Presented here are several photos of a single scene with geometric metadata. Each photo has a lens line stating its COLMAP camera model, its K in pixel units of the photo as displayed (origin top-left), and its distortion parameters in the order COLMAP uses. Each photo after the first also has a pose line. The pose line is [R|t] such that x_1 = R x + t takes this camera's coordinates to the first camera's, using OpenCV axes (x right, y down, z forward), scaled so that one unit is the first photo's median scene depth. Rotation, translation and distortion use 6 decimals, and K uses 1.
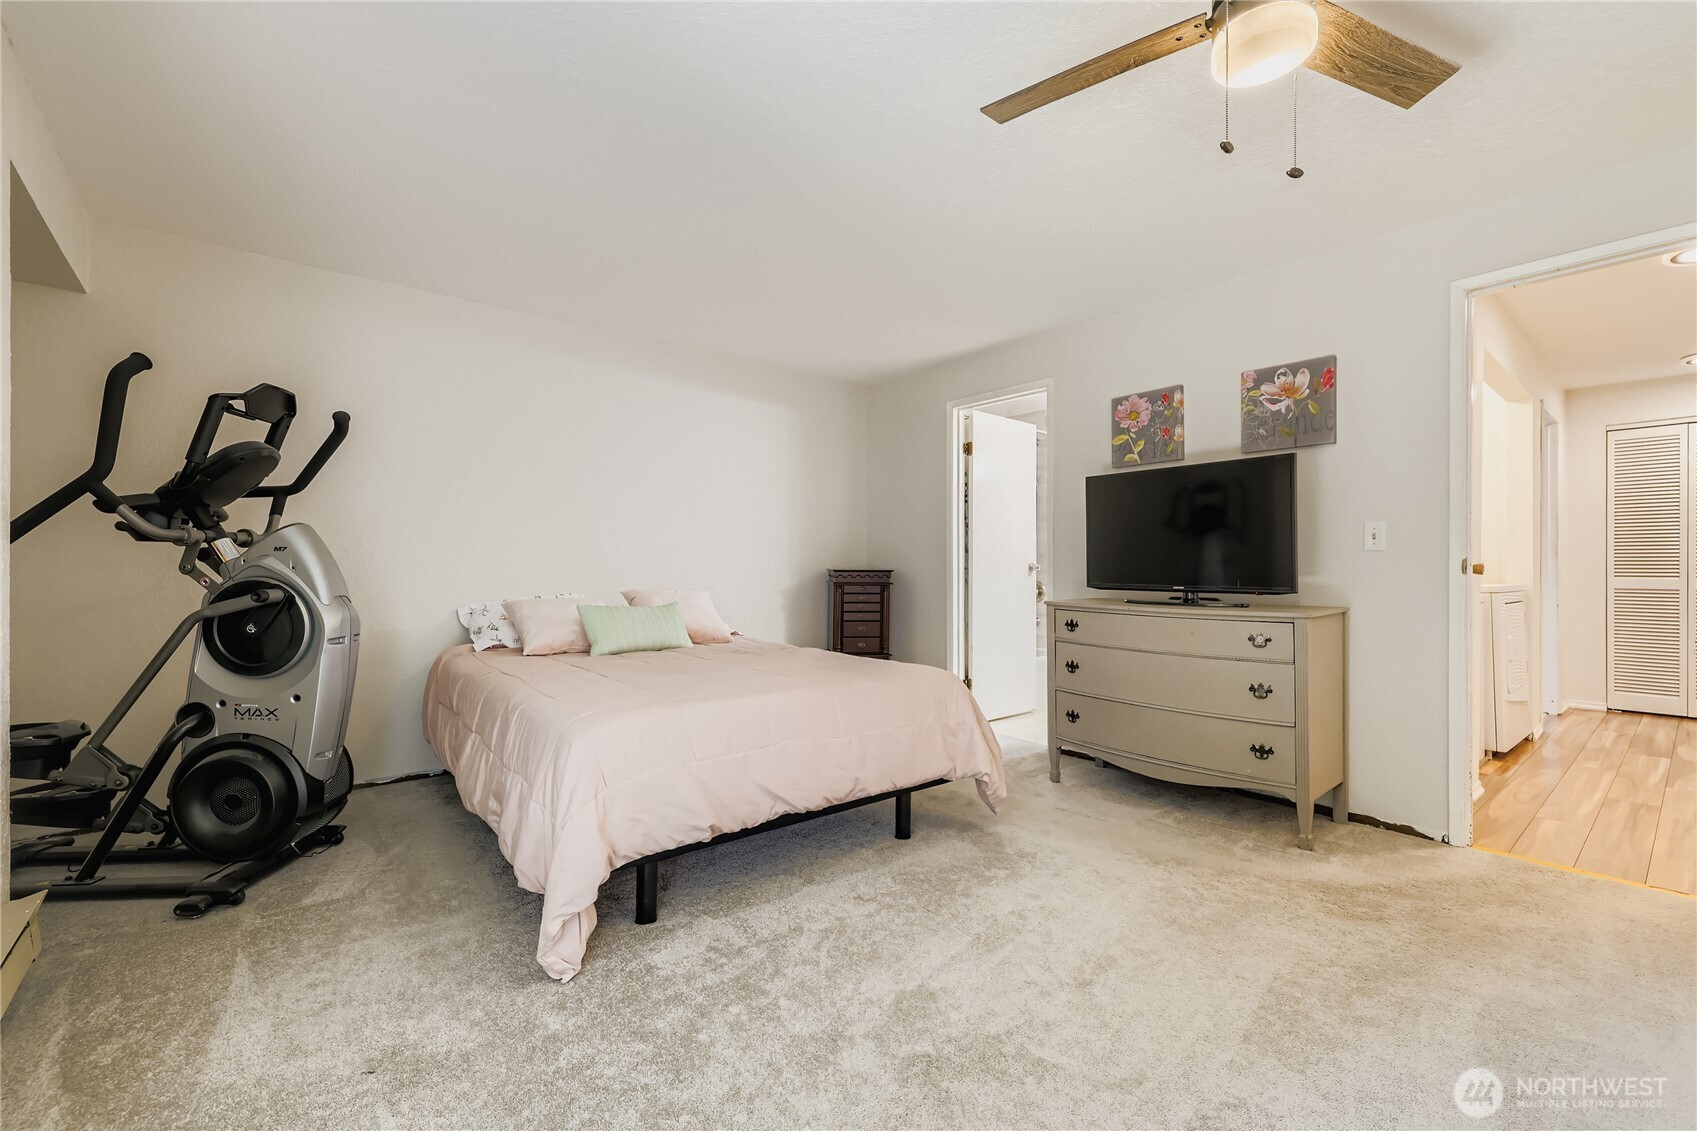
lens RADIAL K [[713.6, 0, 847.8], [0, 713.6, 573.2], [0, 0, 1]] dist [0.000466, -0.000446]
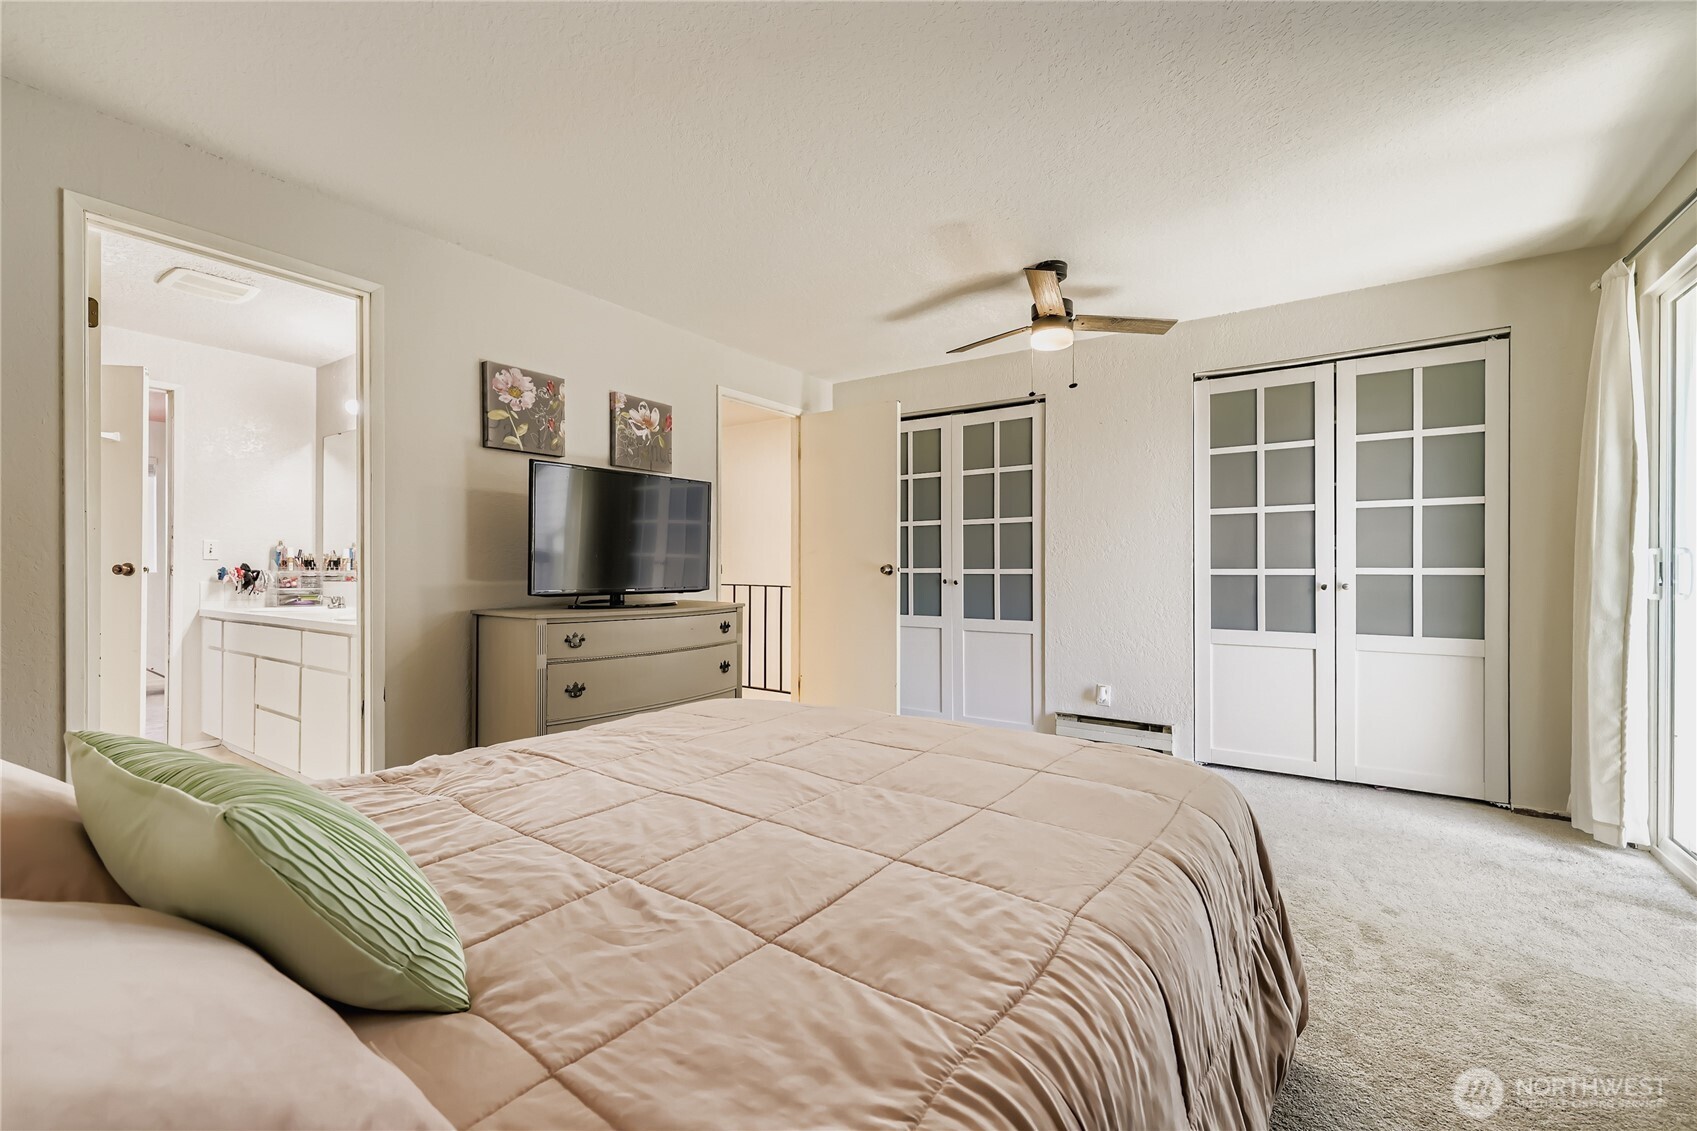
lens RADIAL K [[713.6, 0, 847.8], [0, 713.6, 573.2], [0, 0, 1]] dist [0.000466, -0.000446]
pose [[-0.284590, 0.005466, 0.958634, -0.549756], [0.021489, 0.999769, 0.000679, 0.002328], [-0.958409, 0.020794, -0.284641, 0.910127]]
